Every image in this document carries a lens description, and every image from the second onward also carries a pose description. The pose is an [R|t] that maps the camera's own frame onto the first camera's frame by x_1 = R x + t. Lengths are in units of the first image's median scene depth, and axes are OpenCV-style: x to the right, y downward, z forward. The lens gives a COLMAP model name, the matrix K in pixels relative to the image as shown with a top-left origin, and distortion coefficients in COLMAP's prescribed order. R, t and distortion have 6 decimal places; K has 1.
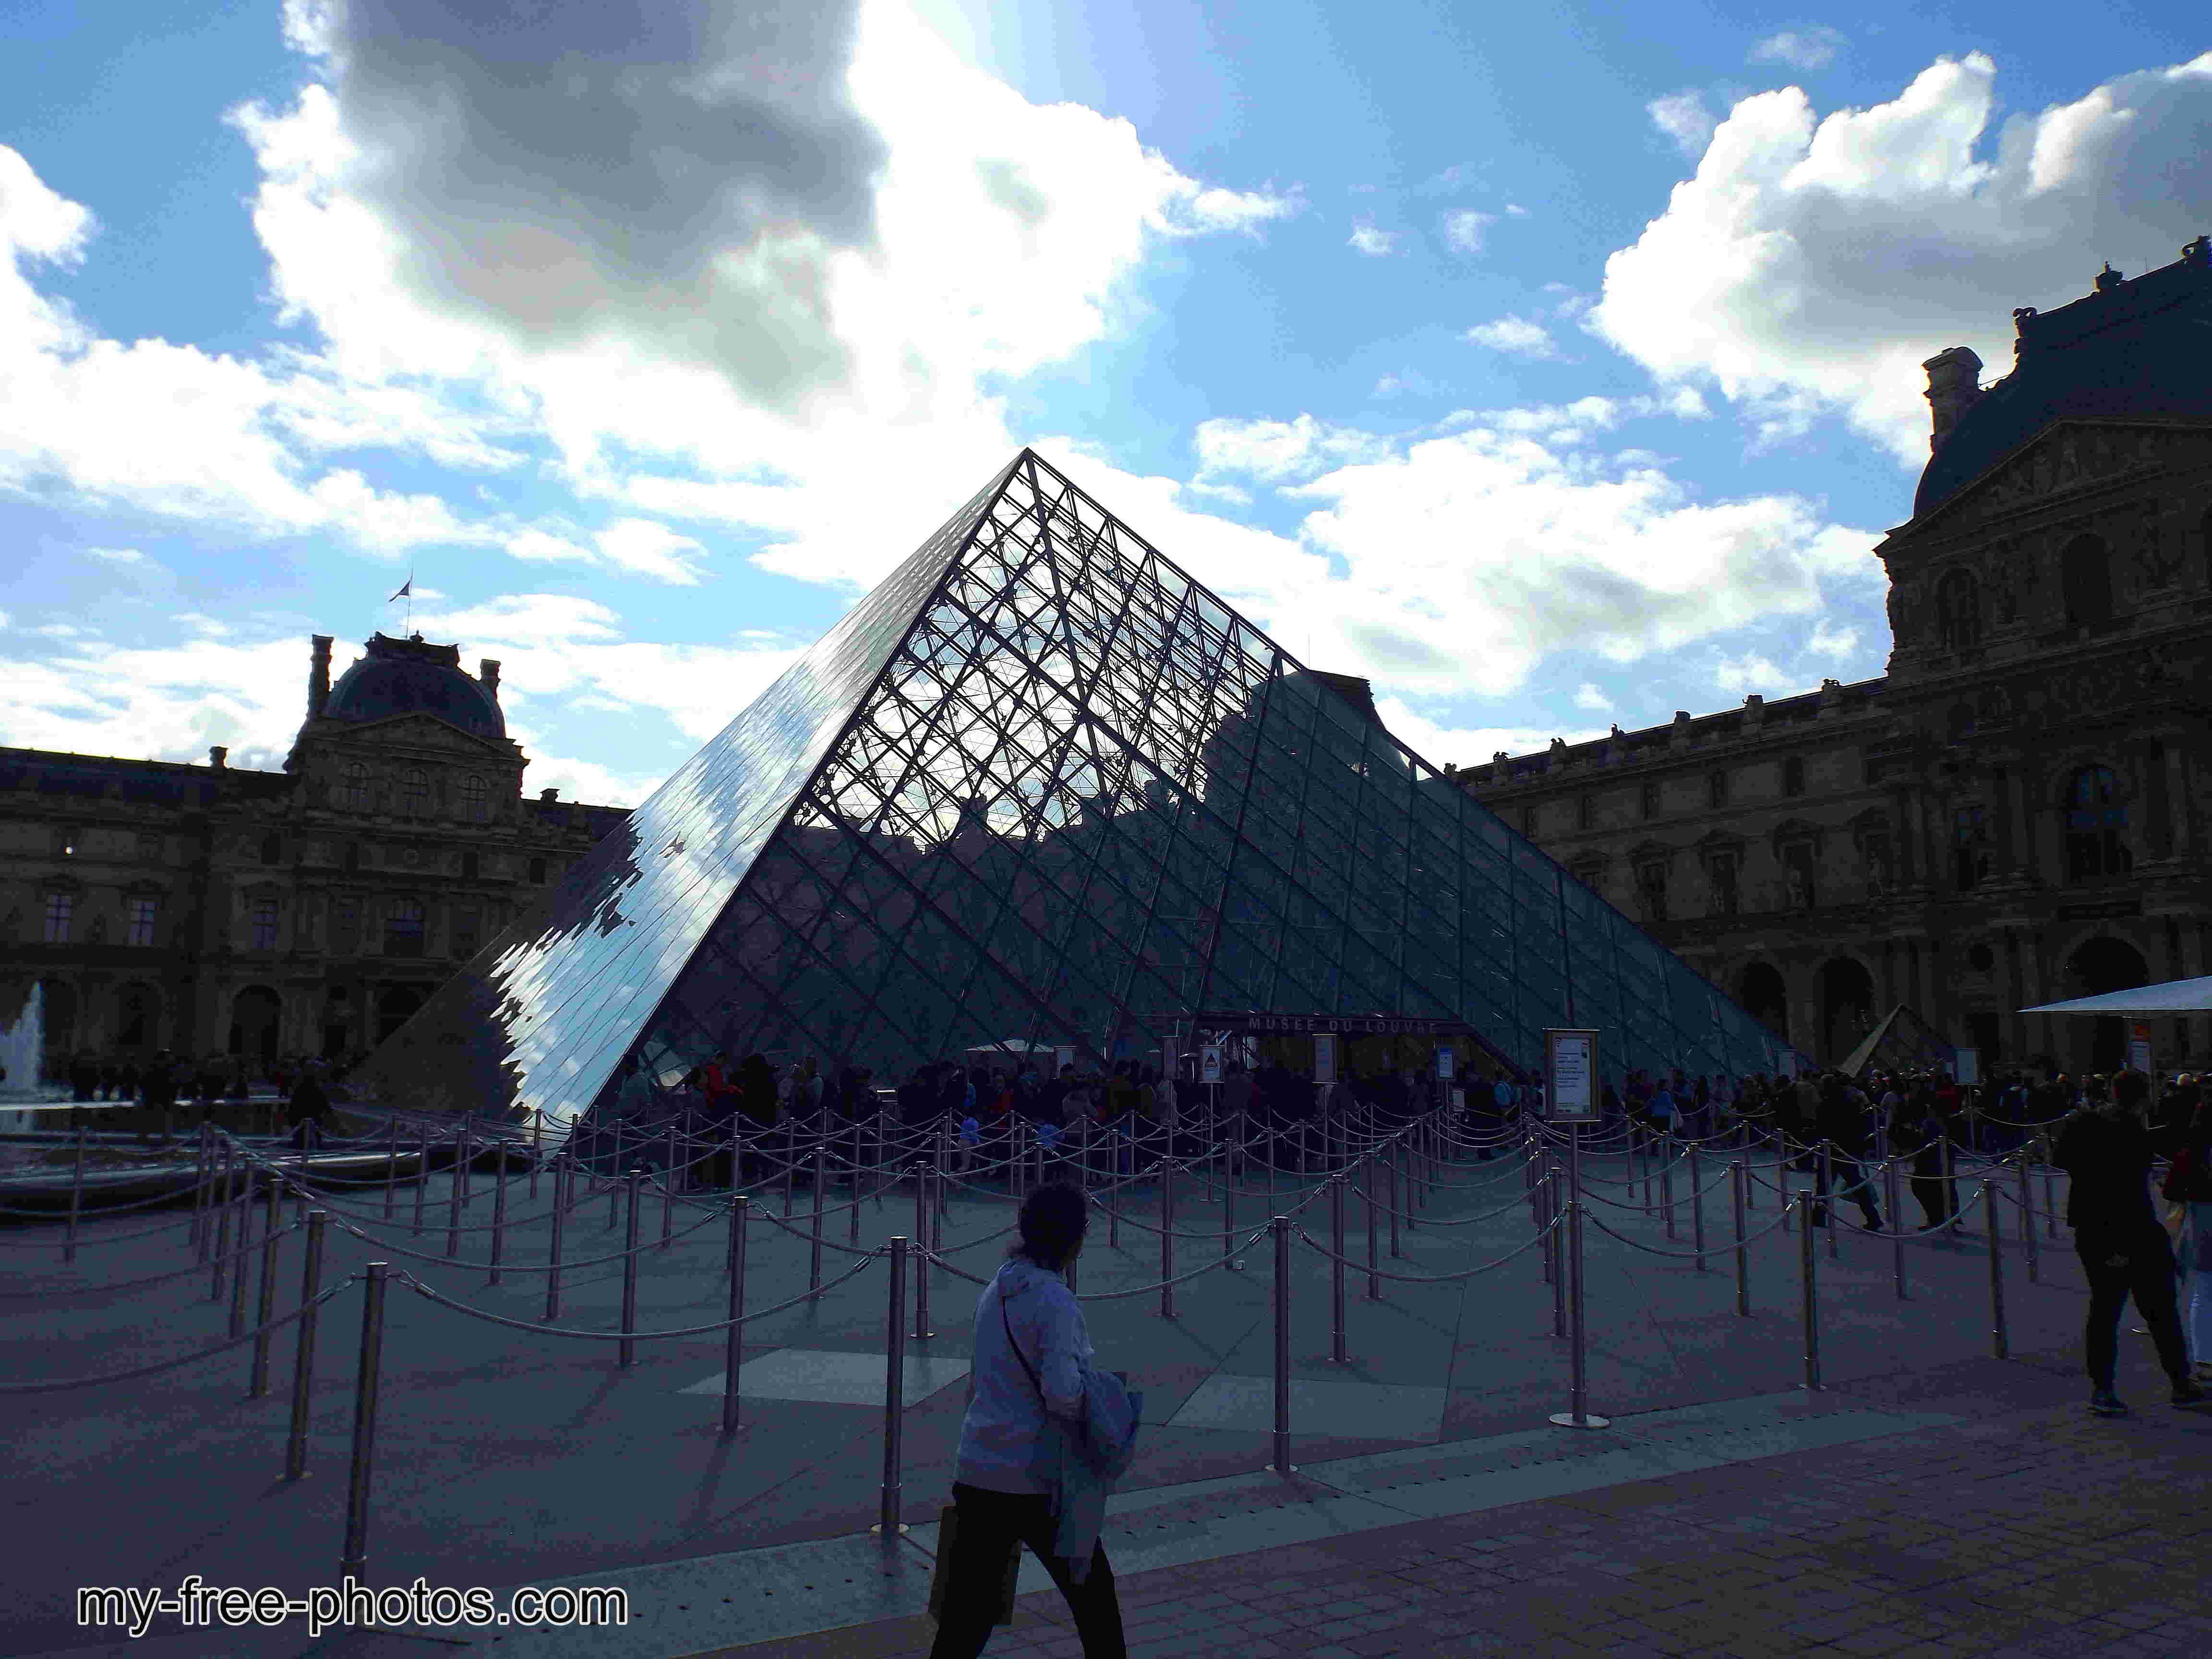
lens RADIAL K [[1631.1, 0, 1122.1], [0, 1631.1, 834.6], [0, 0, 1]] dist [0.002478, 0.007396]
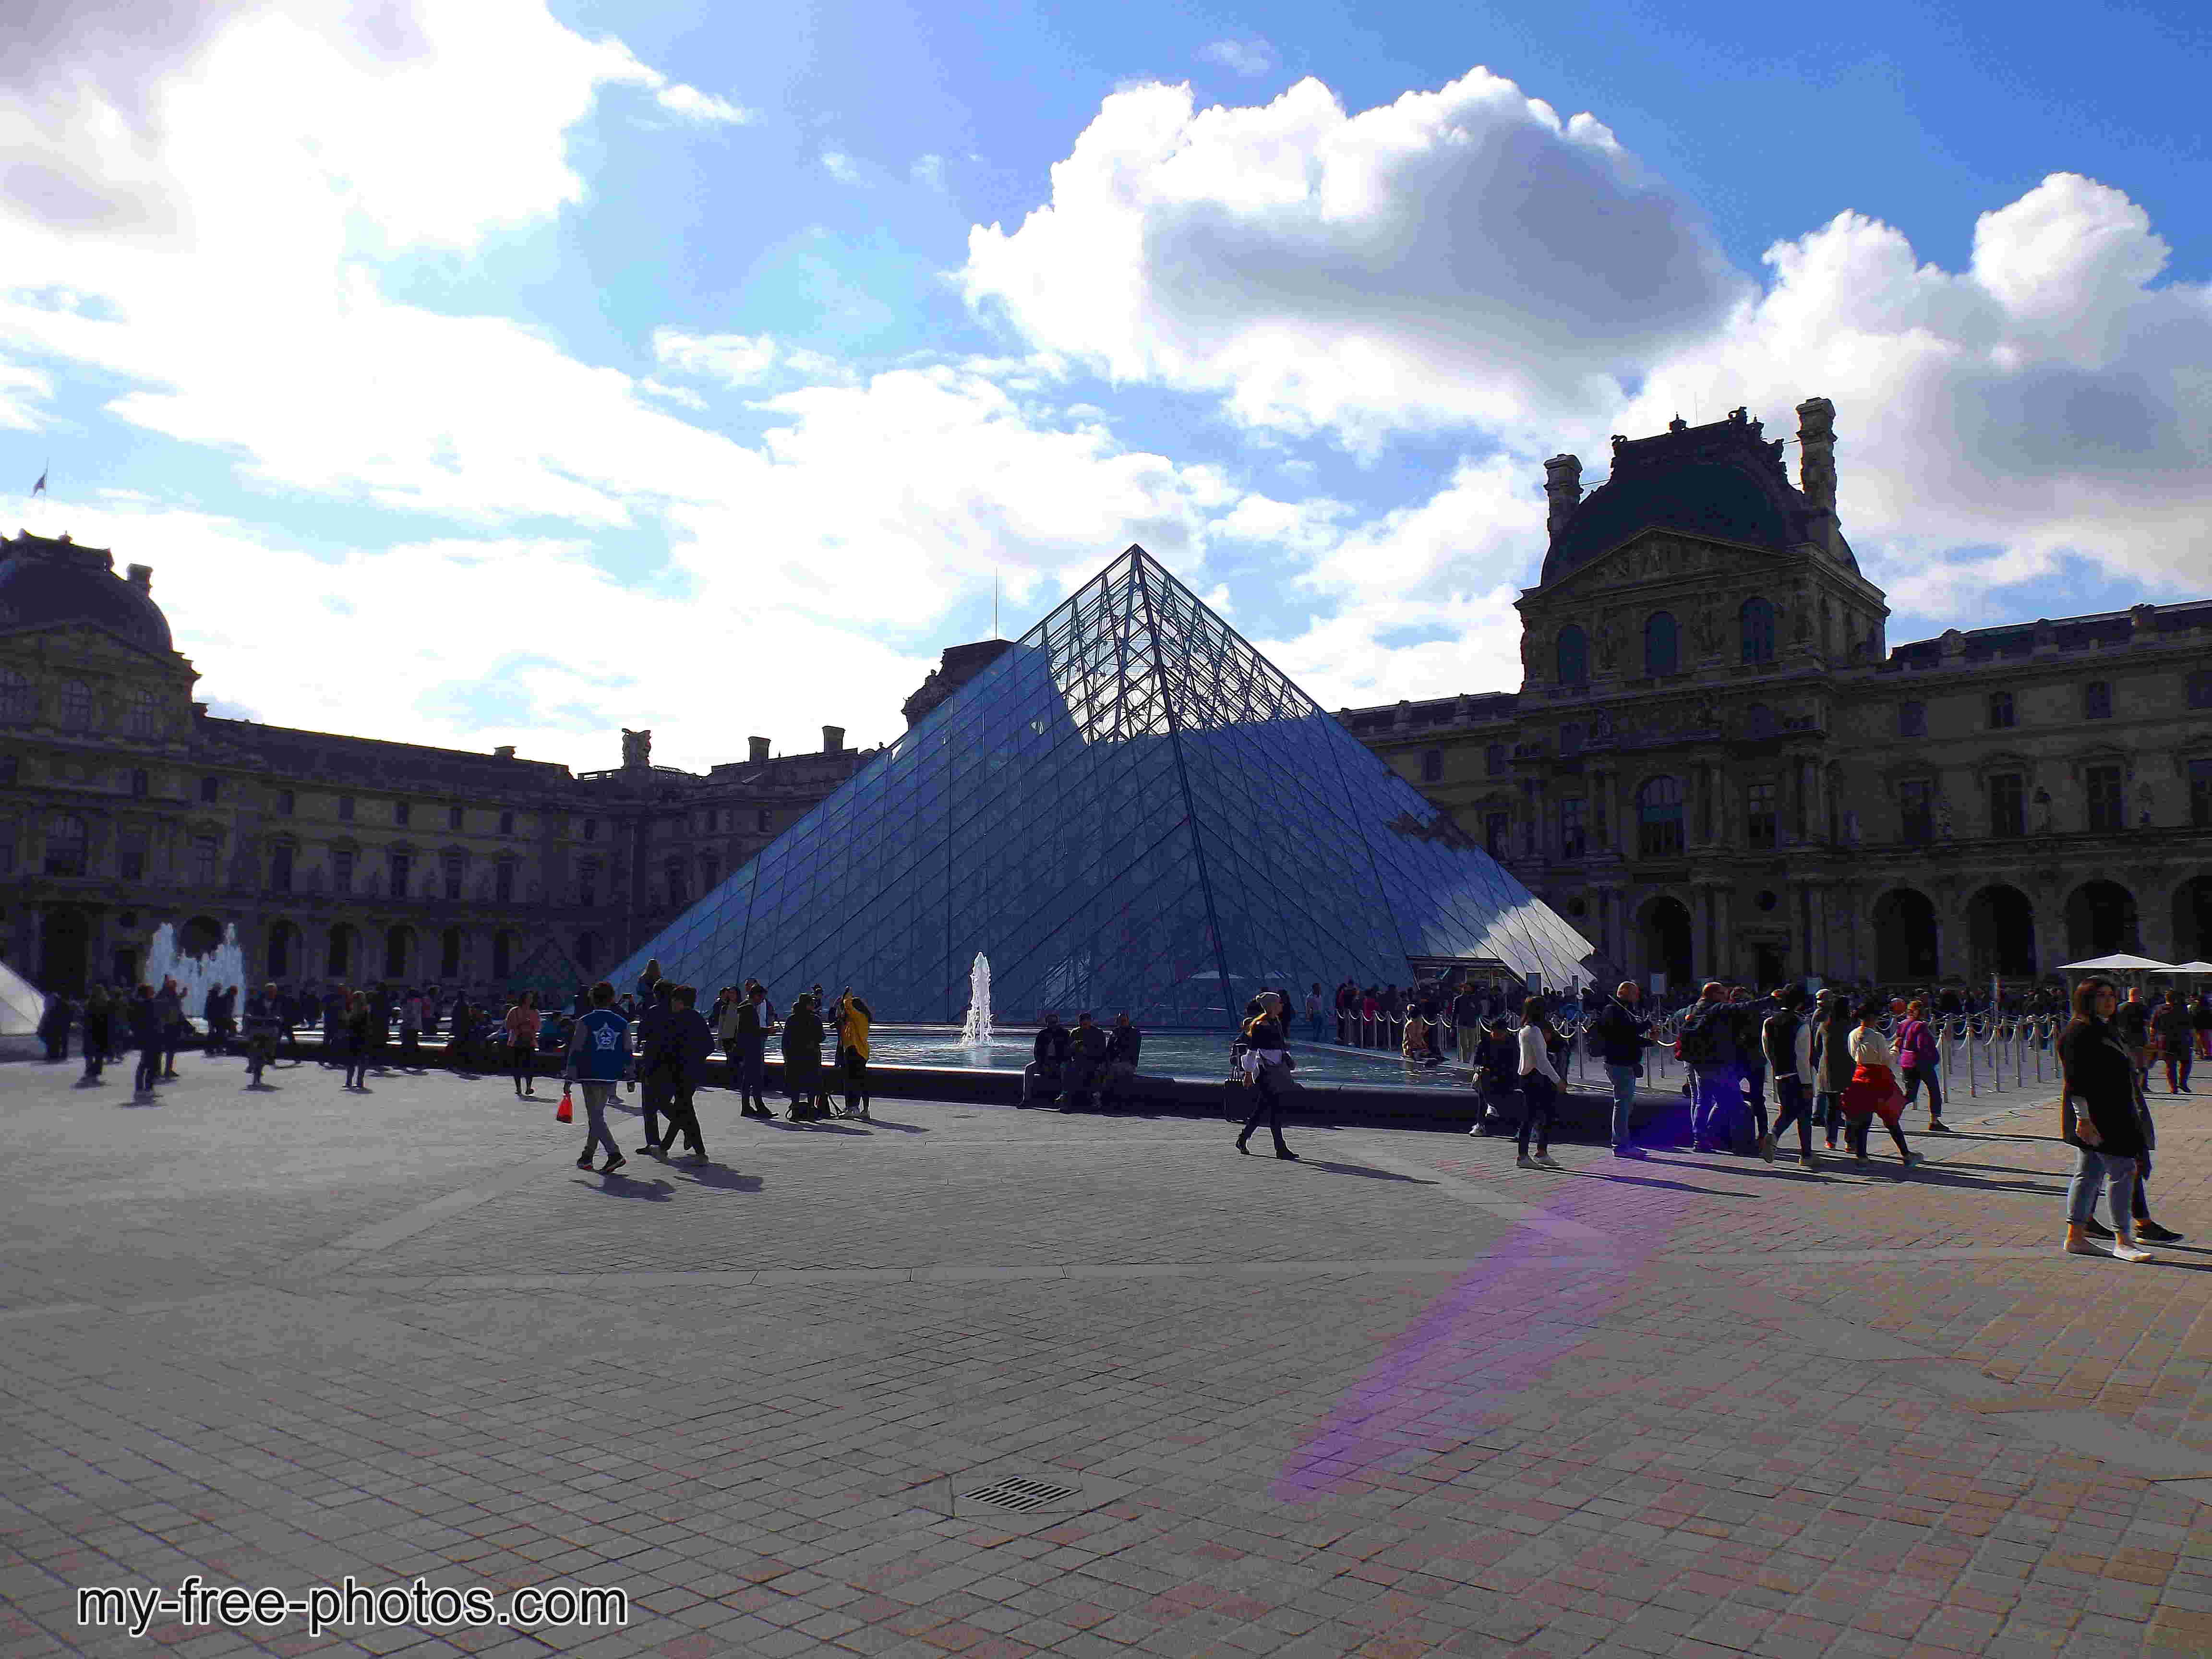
lens RADIAL K [[1631.1, 0, 1097.1], [0, 1631.1, 818.3], [0, 0, 1]] dist [0.002478, 0.007396]
pose [[0.941779, 0.031048, 0.334795, -0.189975], [-0.044513, 0.998476, 0.032617, -0.016644], [-0.333272, -0.045621, 0.941726, -0.097526]]
